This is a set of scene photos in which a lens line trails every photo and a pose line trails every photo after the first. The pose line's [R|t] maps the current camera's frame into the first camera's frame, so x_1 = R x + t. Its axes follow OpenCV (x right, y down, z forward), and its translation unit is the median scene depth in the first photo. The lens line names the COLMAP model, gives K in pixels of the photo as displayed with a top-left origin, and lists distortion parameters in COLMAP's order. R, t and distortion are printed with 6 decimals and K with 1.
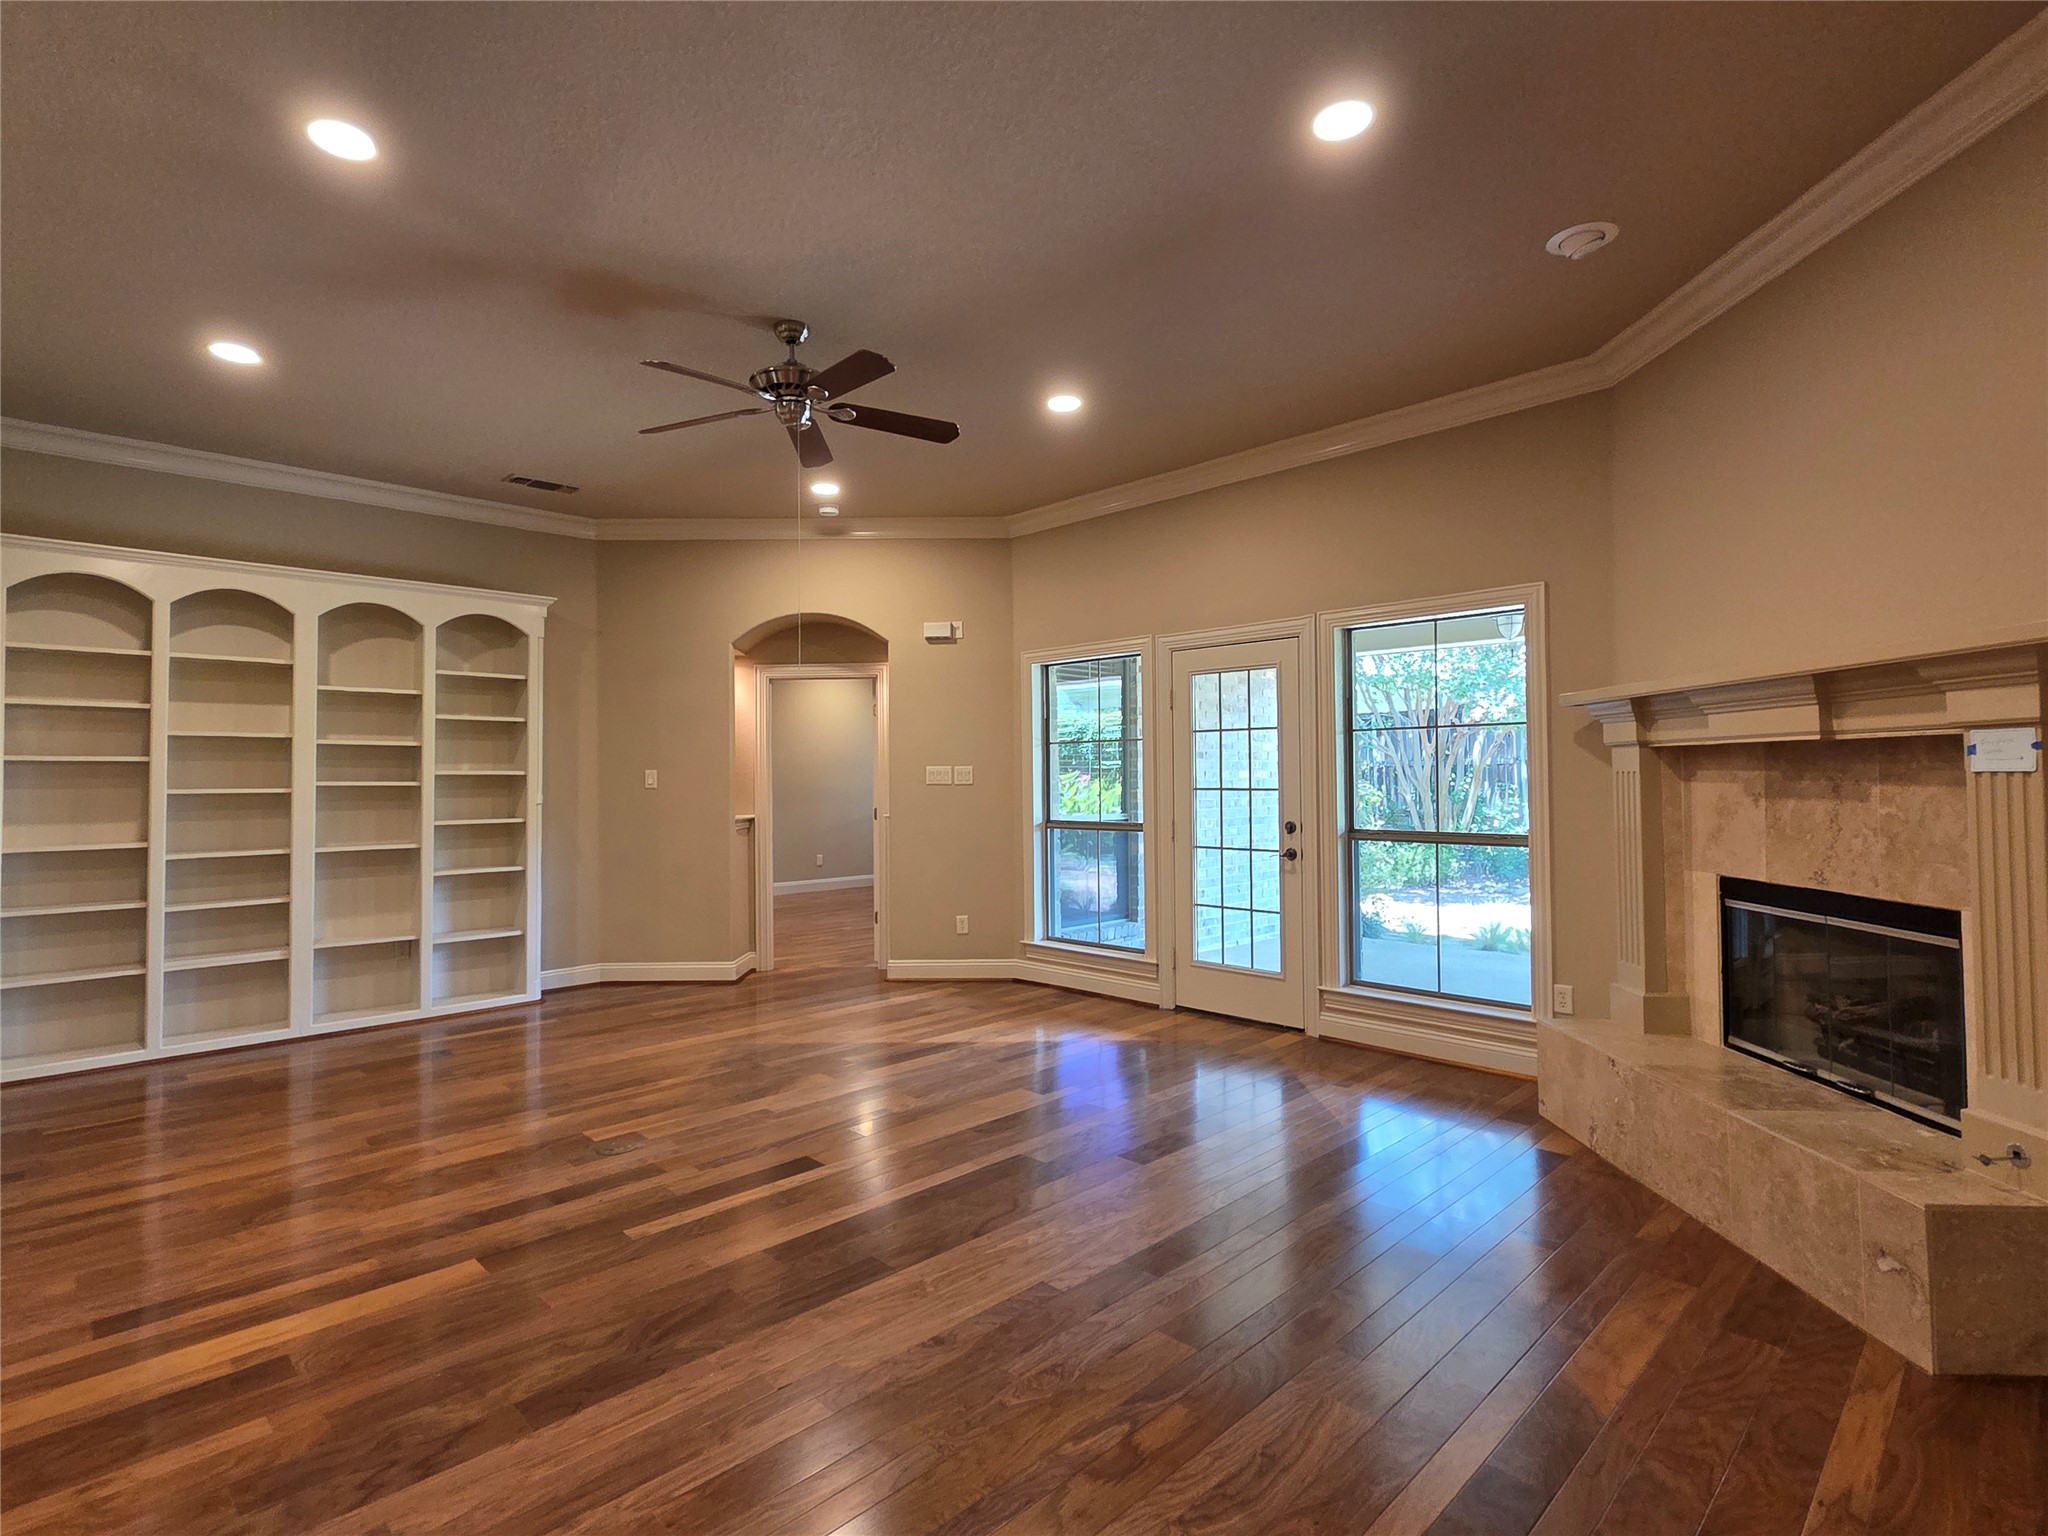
lens RADIAL K [[1018.6, 0, 1023.2], [0, 1018.6, 762.3], [0, 0, 1]] dist [0.005488, 0.000712]
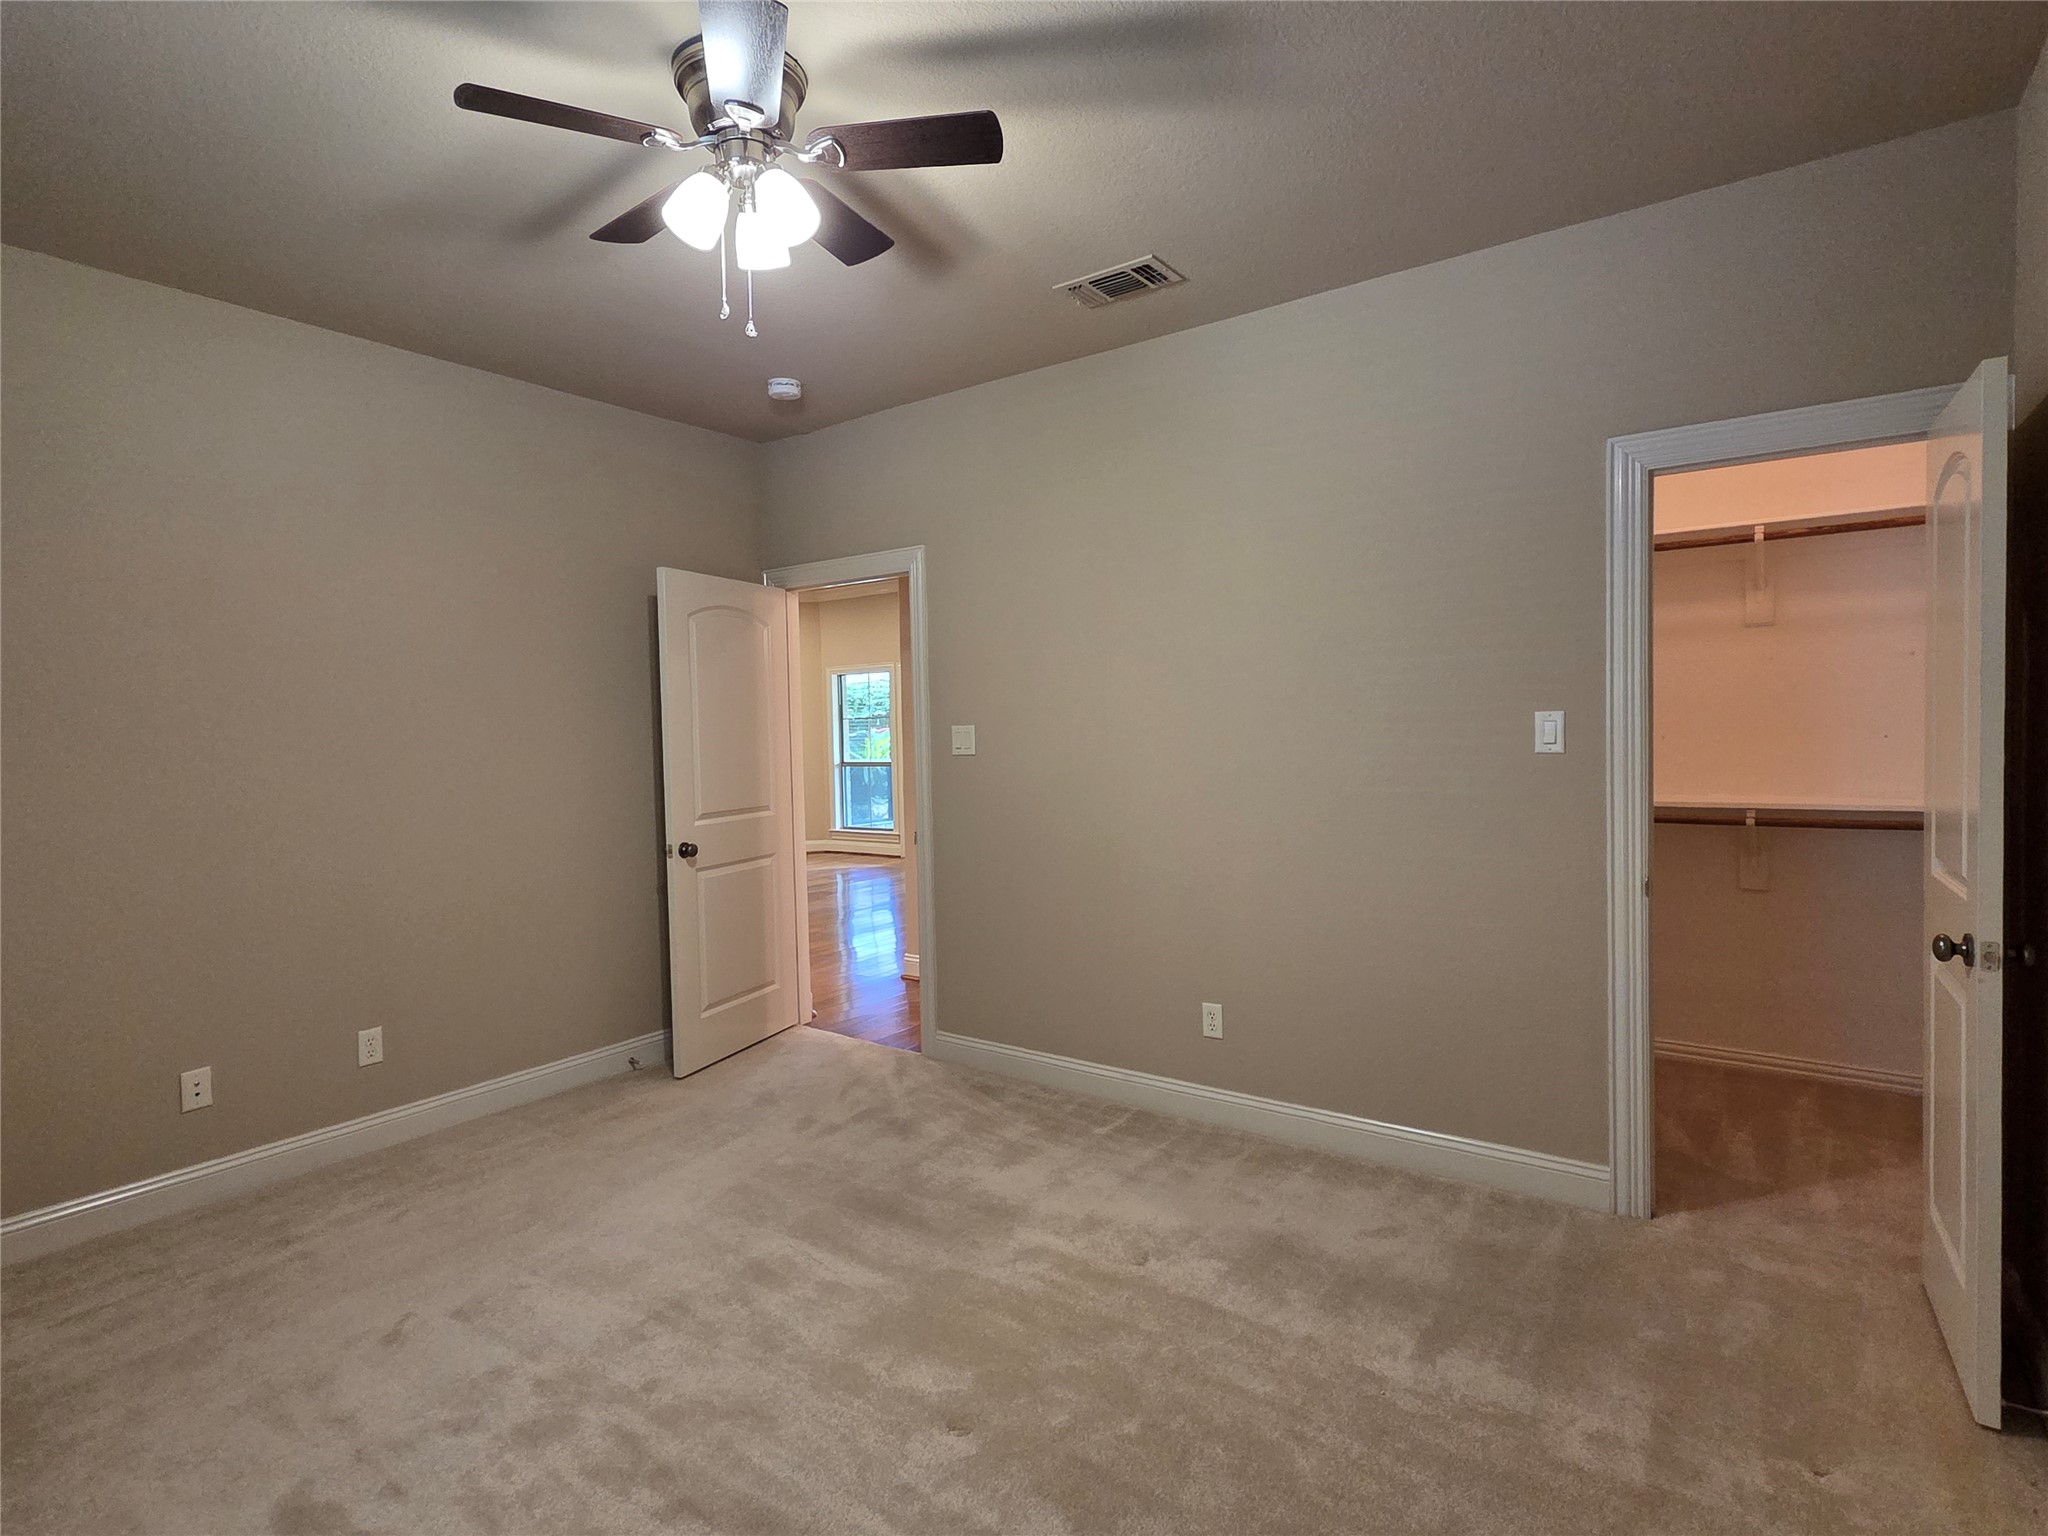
lens RADIAL K [[1018.6, 0, 1022.3], [0, 1018.6, 757.9], [0, 0, 1]] dist [0.005488, 0.000712]
pose [[0.978703, -0.015541, 0.204693, -0.031895], [0.005143, 0.998673, 0.051233, -0.038165], [-0.205218, -0.049089, 0.977484, -0.778503]]
